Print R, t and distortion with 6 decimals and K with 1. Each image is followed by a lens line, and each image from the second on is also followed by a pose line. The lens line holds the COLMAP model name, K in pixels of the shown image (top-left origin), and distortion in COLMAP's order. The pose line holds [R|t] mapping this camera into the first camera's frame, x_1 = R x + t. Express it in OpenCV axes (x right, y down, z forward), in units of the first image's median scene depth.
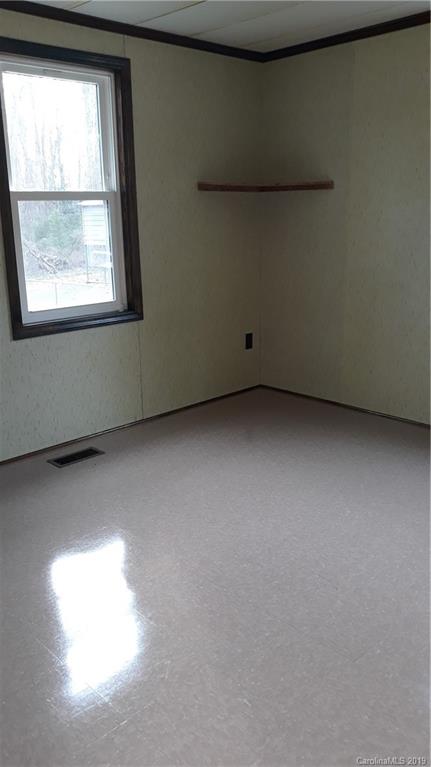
lens RADIAL K [[617.1, 0, 215.5], [0, 617.1, 383.5], [0, 0, 1]] dist [0.000311, -0.000714]
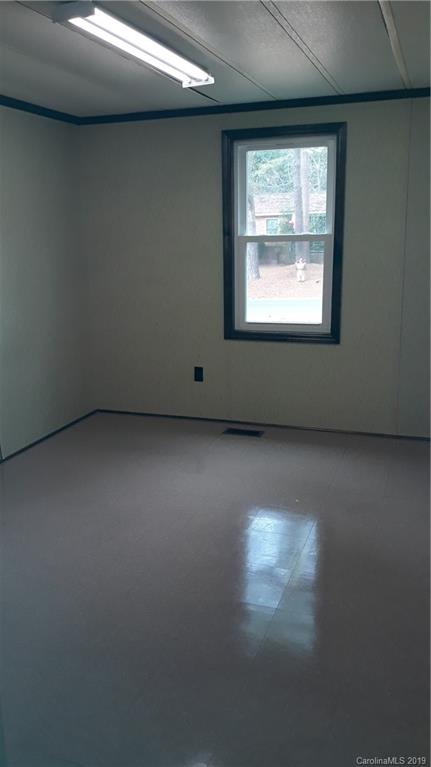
lens RADIAL K [[617.1, 0, 215.5], [0, 617.1, 383.5], [0, 0, 1]] dist [0.000311, -0.000714]
pose [[0.446754, 0.233806, -0.863565, 0.869035], [-0.223824, 0.963762, 0.145141, -0.163994], [0.866206, 0.128445, 0.482896, 0.284500]]
